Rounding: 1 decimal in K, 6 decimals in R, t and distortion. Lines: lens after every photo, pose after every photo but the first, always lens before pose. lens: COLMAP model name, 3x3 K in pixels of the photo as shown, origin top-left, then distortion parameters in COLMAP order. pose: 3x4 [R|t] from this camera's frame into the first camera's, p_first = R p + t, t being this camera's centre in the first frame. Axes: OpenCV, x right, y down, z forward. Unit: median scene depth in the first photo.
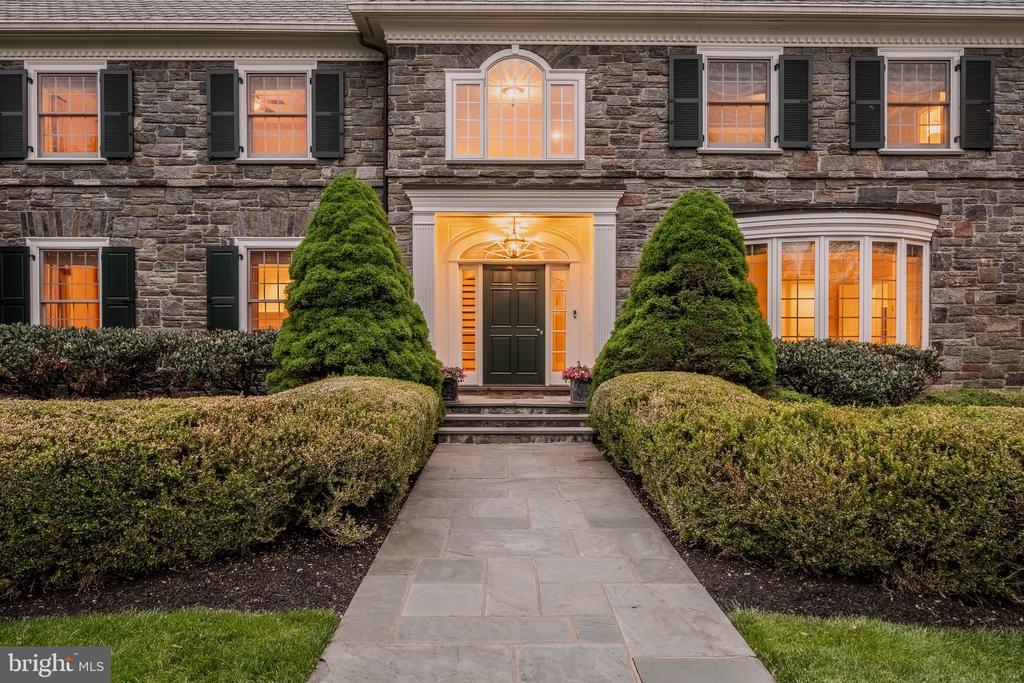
lens RADIAL K [[689.6, 0, 508.6], [0, 689.6, 355.4], [0, 0, 1]] dist [-0.001281, 0.000420]
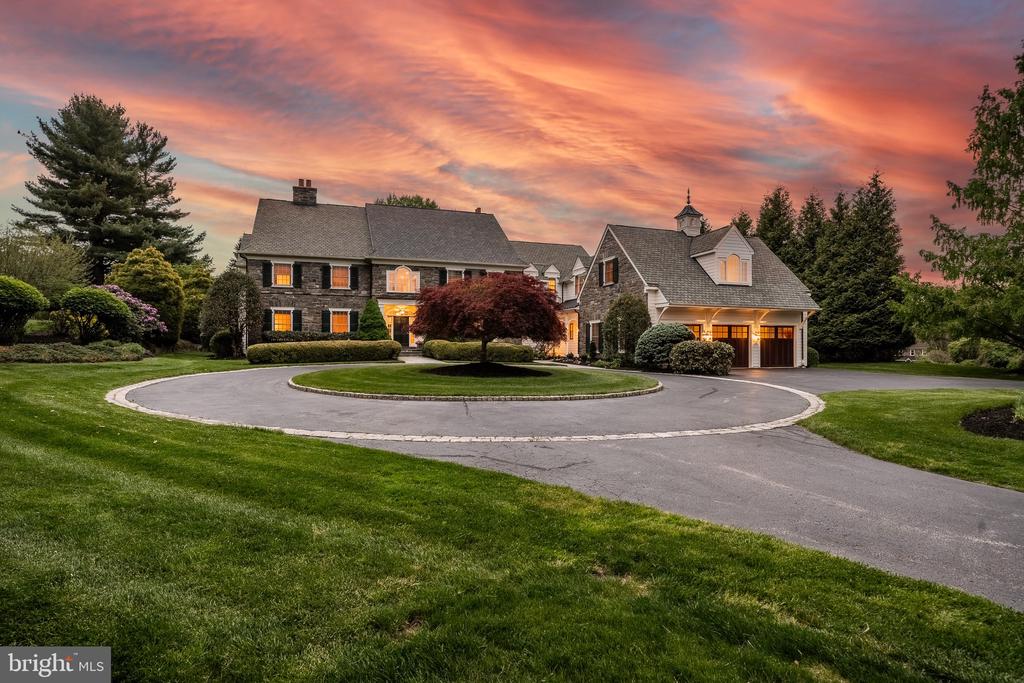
lens RADIAL K [[538.8, 0, 504.5], [0, 538.8, 346.3], [0, 0, 1]] dist [0.005204, -0.000842]
pose [[0.943945, -0.000496, 0.330102, -0.486220], [0.006229, 0.999848, -0.016310, 0.102228], [-0.330043, 0.017452, 0.943804, -2.272578]]
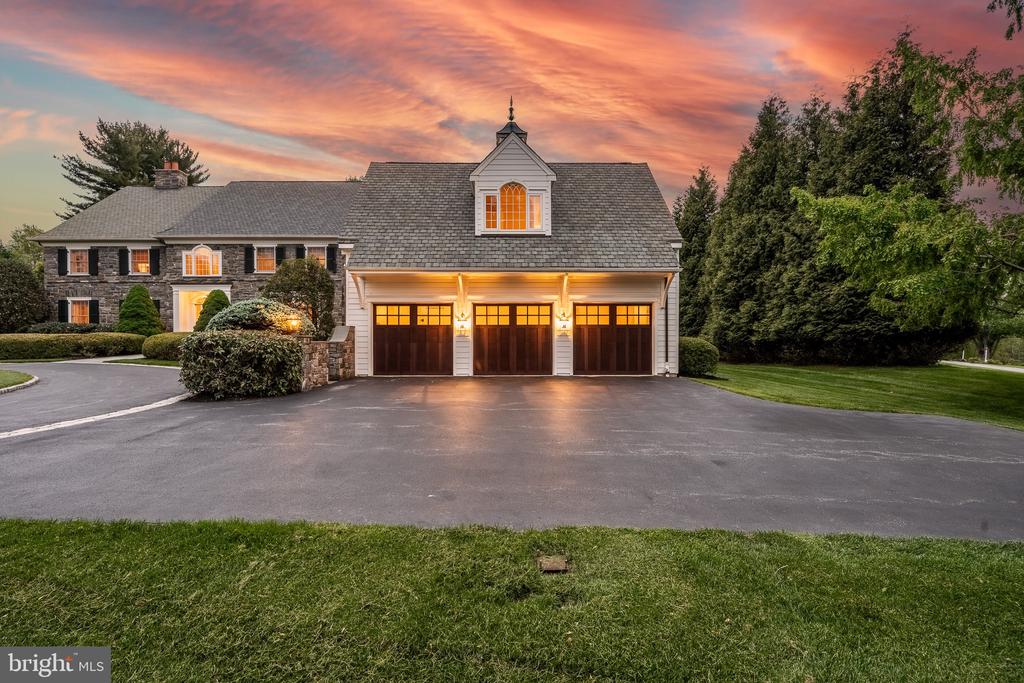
lens RADIAL K [[487.5, 0, 516.7], [0, 487.5, 344.0], [0, 0, 1]] dist [-0.001900, 0.000485]
pose [[0.999978, -0.003833, 0.005399, 1.601288], [0.003861, 0.999979, -0.005164, 0.087338], [-0.005379, 0.005184, 0.999972, -1.508455]]
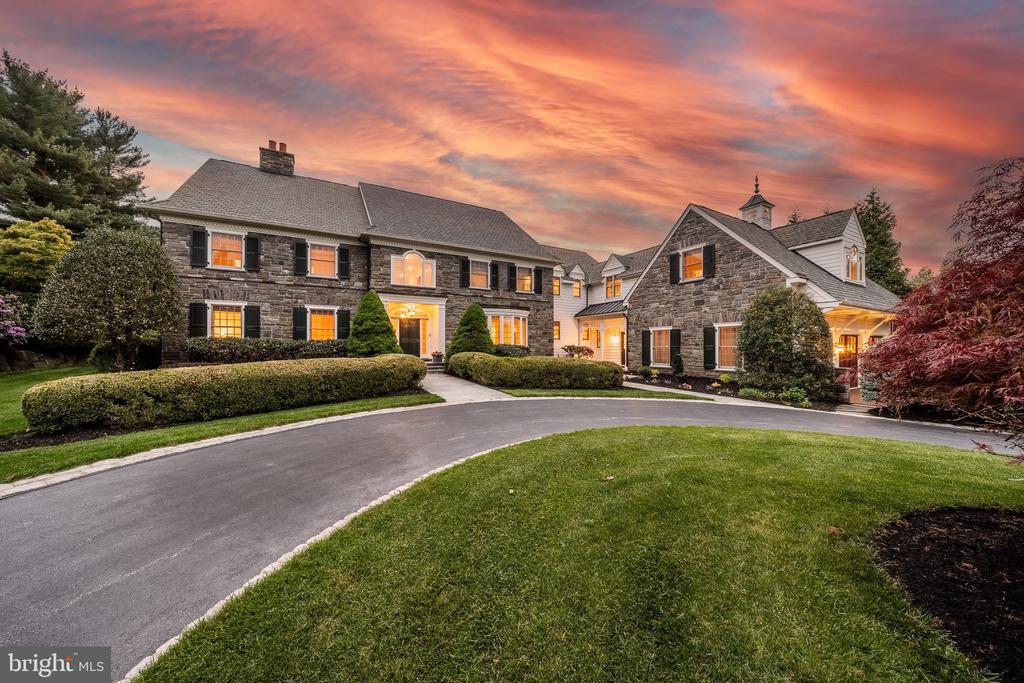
lens RADIAL K [[357.9, 0, 510.5], [0, 357.9, 345.4], [0, 0, 1]] dist [-0.003840, 0.000033]
pose [[0.877168, 0.002415, 0.480178, -0.378839], [0.005160, 0.999882, -0.014455, 0.011505], [-0.480156, 0.015157, 0.877052, -0.618234]]
